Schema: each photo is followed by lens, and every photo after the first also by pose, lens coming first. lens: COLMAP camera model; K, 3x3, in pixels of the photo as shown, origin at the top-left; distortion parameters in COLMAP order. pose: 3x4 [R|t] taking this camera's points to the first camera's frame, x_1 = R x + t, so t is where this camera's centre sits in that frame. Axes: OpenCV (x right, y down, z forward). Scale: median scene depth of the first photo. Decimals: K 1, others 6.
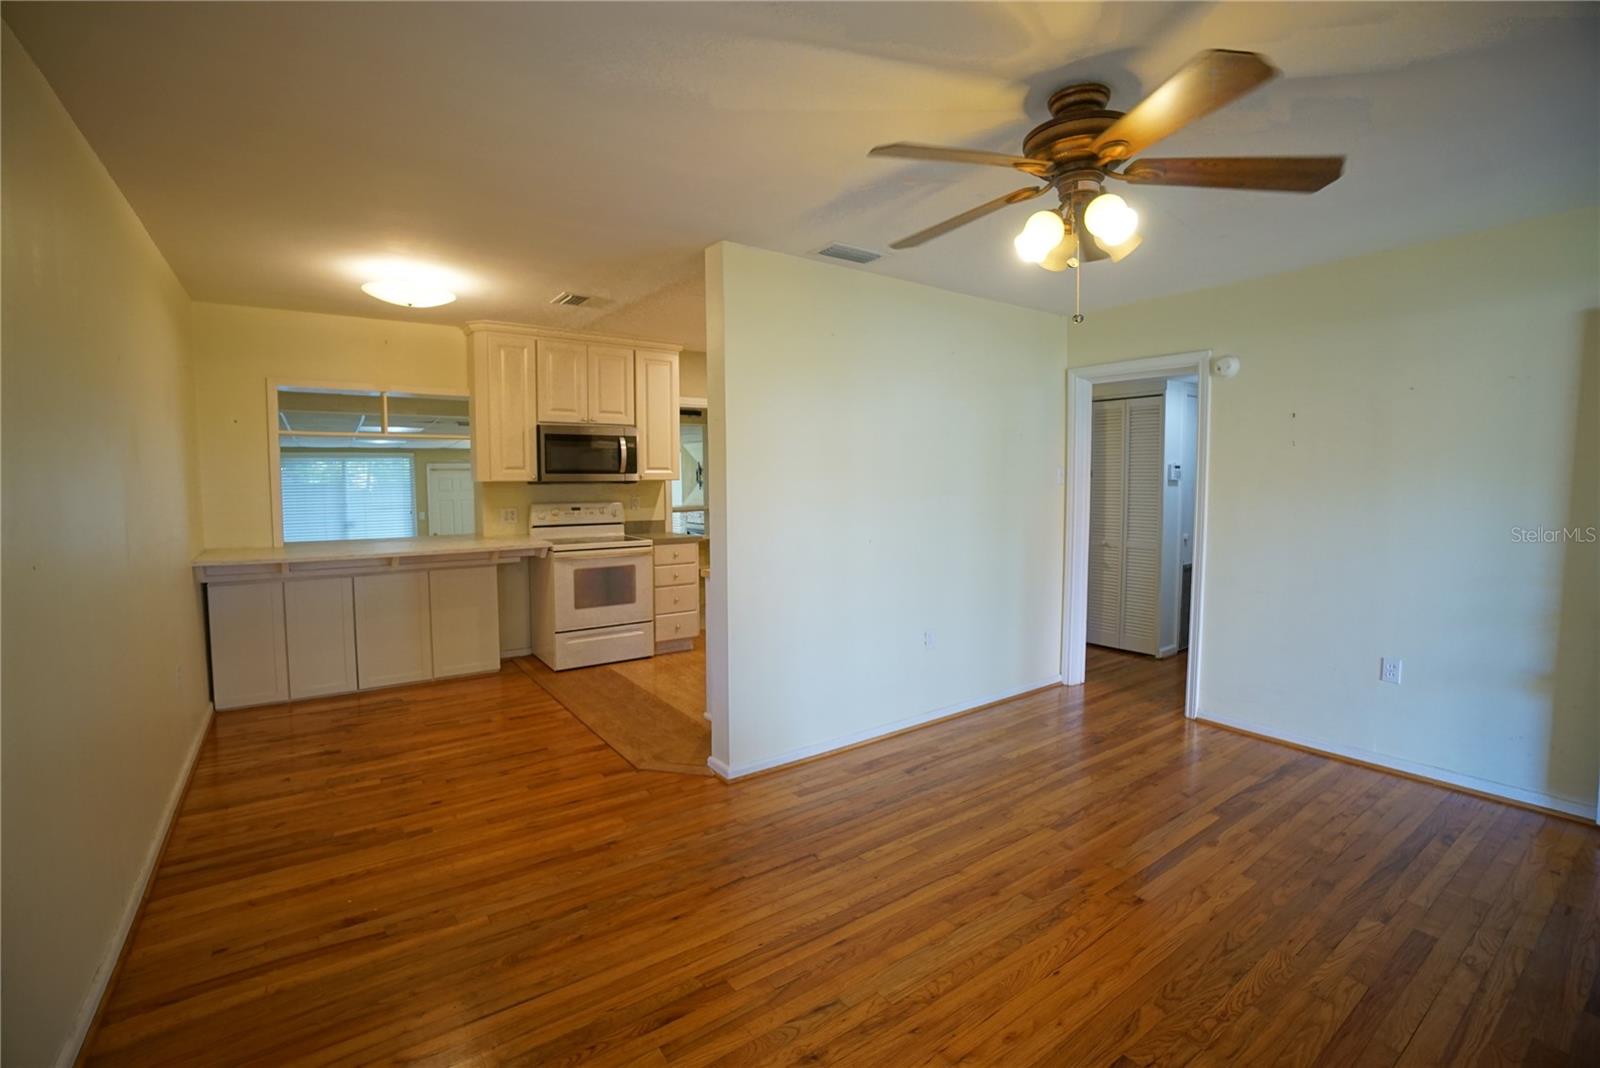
lens RADIAL K [[697.4, 0, 775.9], [0, 697.4, 516.6], [0, 0, 1]] dist [-0.051859, 0.023799]
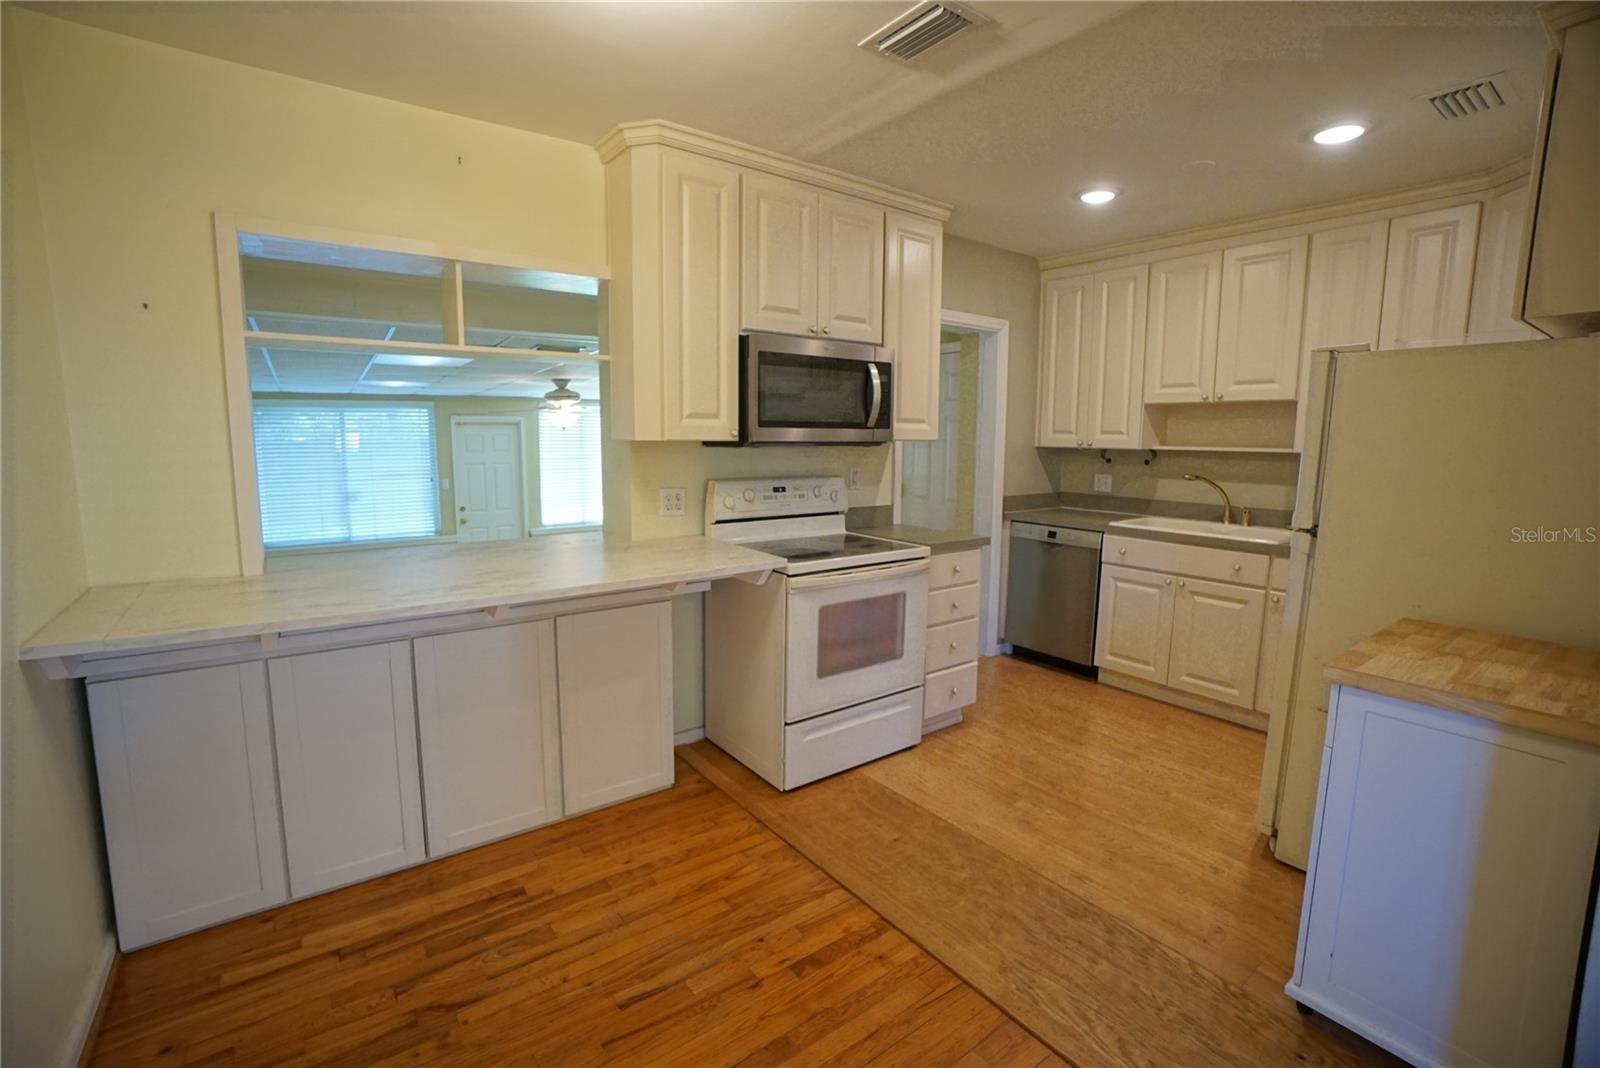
lens RADIAL K [[697.4, 0, 775.9], [0, 697.4, 516.6], [0, 0, 1]] dist [-0.051859, 0.023799]
pose [[0.999813, 0.004535, 0.018801, -0.387299], [-0.005618, 0.998302, 0.057981, -0.028230], [-0.018506, -0.058076, 0.998141, 0.540738]]
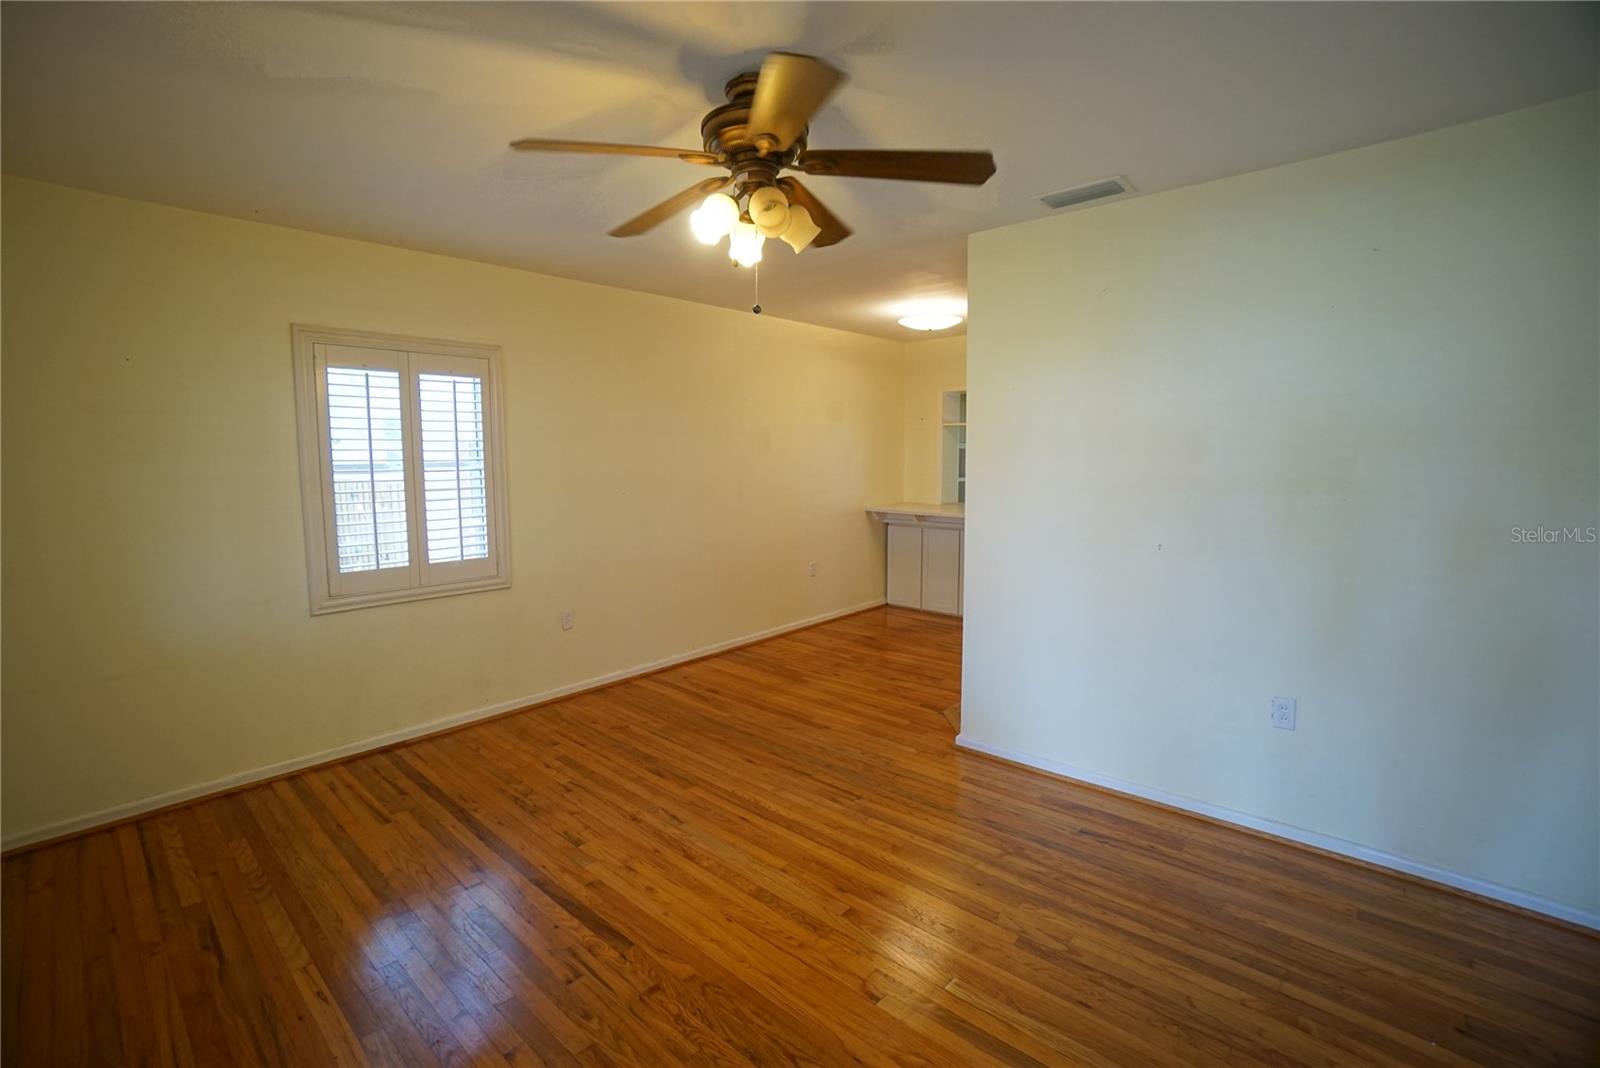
lens RADIAL K [[697.4, 0, 775.9], [0, 697.4, 516.6], [0, 0, 1]] dist [-0.051859, 0.023799]
pose [[0.217768, 0.079514, -0.972756, 0.646049], [-0.046988, 0.996374, 0.070925, -0.018873], [0.974869, 0.030262, 0.220714, 0.368666]]
